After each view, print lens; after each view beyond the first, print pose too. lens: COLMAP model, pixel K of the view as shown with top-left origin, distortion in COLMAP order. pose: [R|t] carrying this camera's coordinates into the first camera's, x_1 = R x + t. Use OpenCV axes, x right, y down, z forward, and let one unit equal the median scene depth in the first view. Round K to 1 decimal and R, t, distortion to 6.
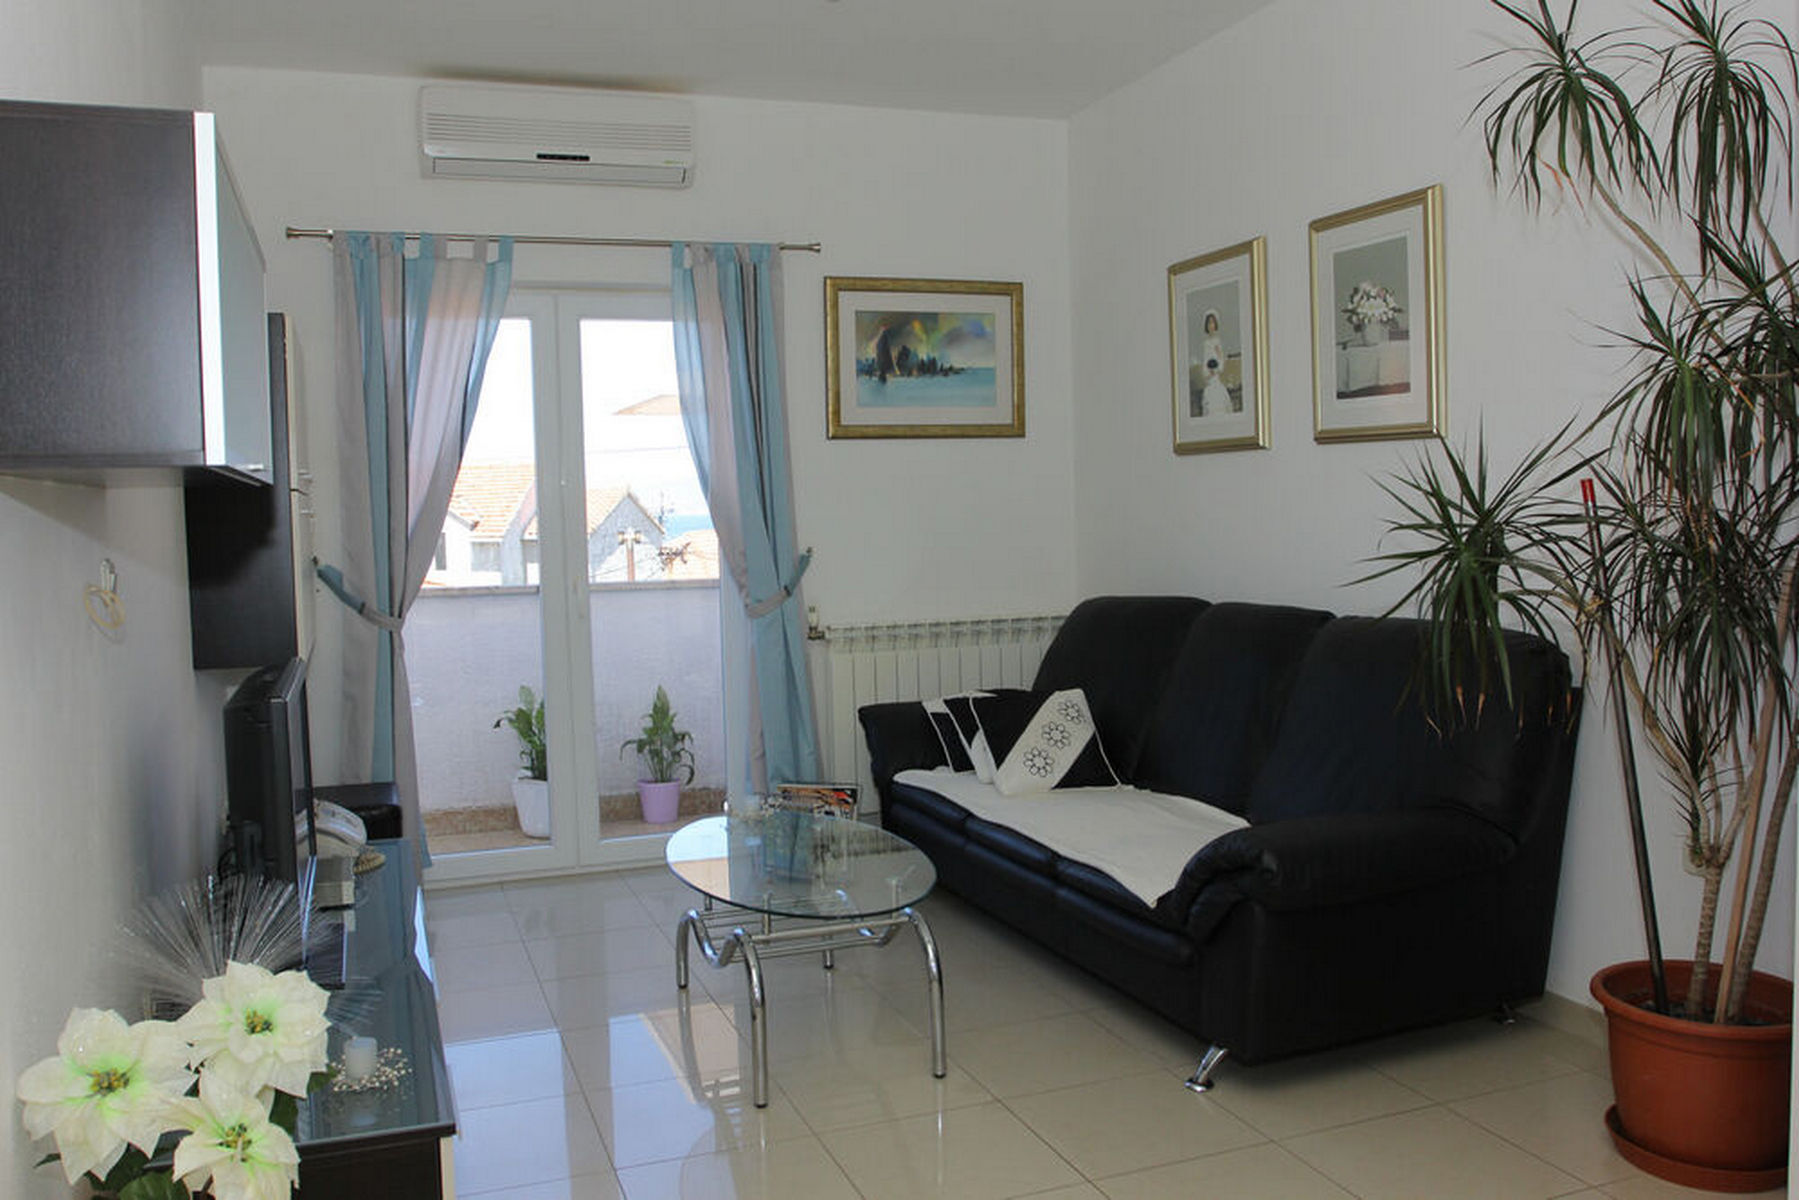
lens RADIAL K [[1448.8, 0, 899.5], [0, 1448.8, 600.0], [0, 0, 1]] dist [-0.066192, 0.008396]
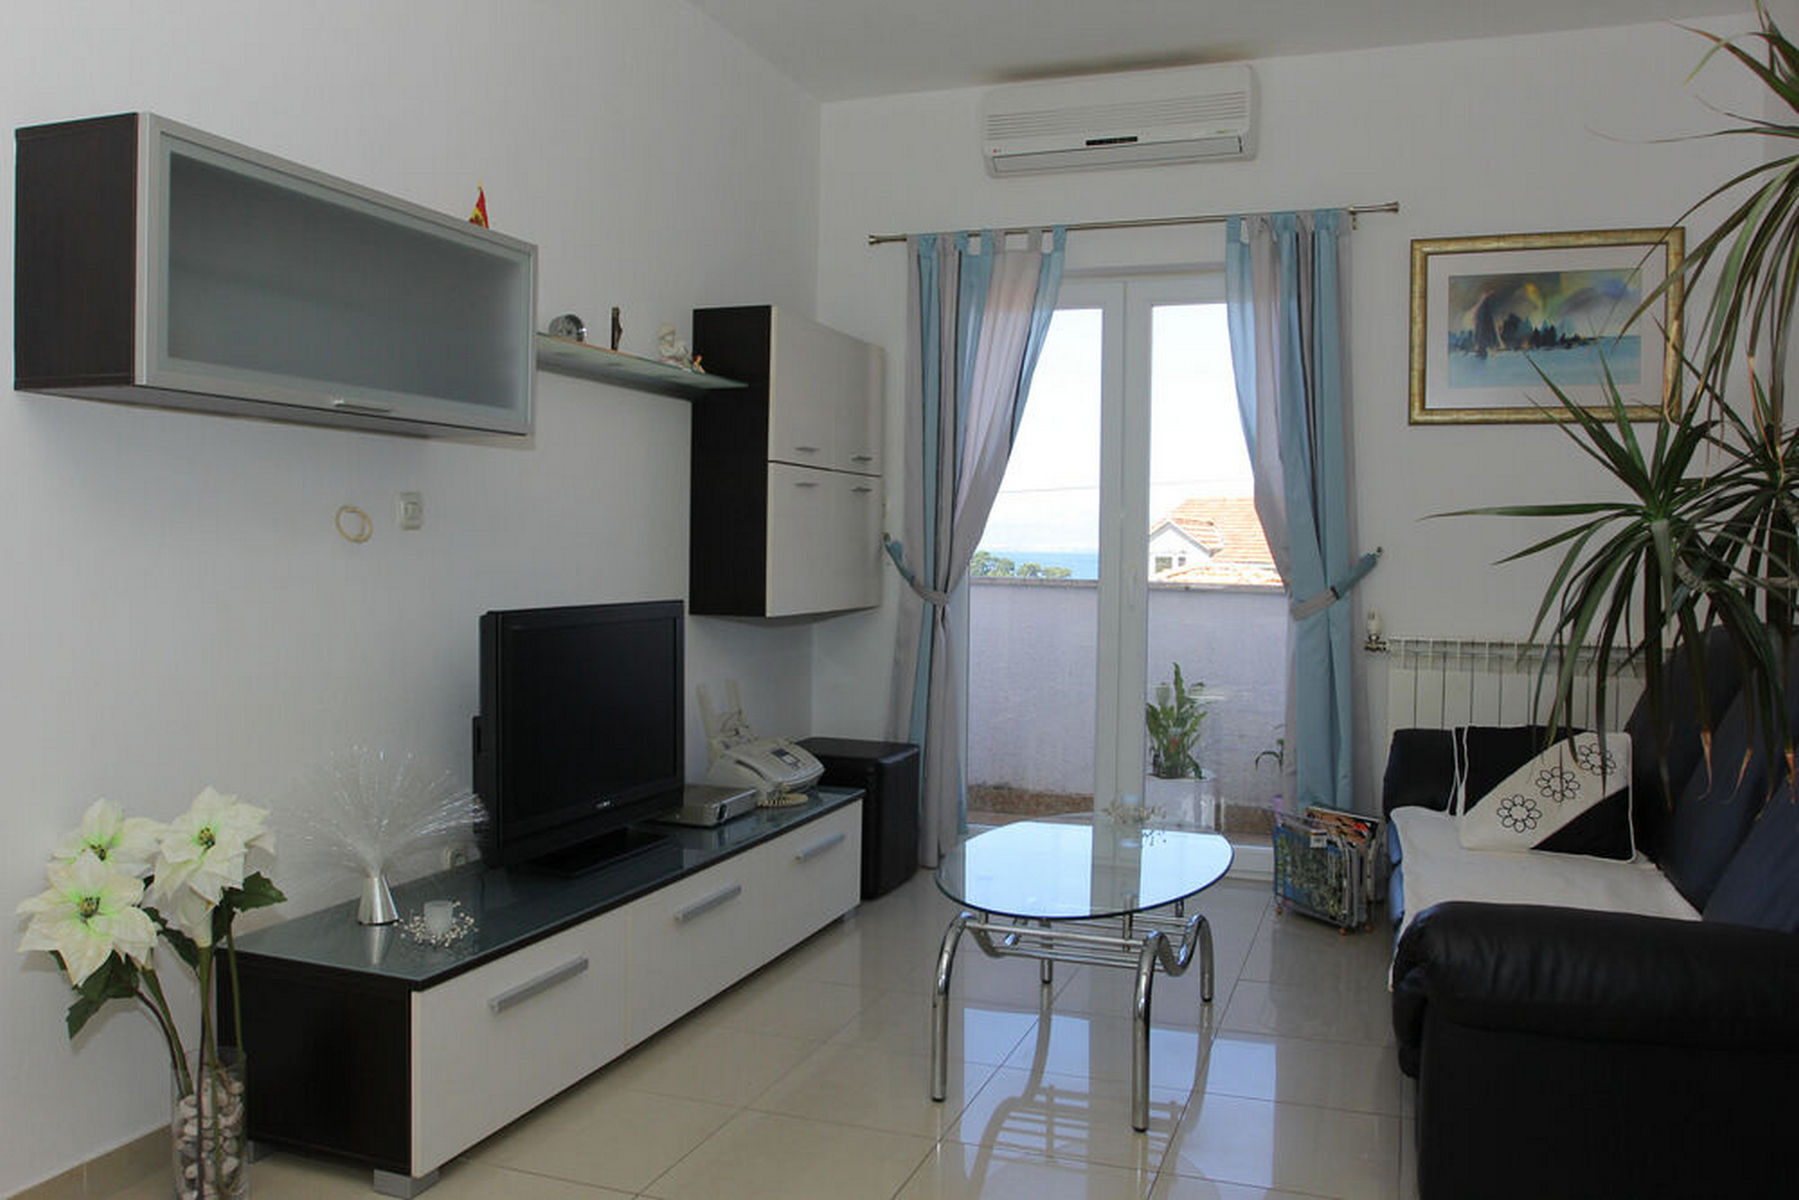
lens RADIAL K [[1417.1, 0, 895.1], [0, 1417.1, 597.1], [0, 0, 1]] dist [-0.084404, 0.047480]
pose [[0.763364, 0.058063, -0.643354, 0.277316], [-0.073364, 0.997301, 0.002958, 0.014167], [0.641789, 0.044941, 0.765563, 0.161665]]
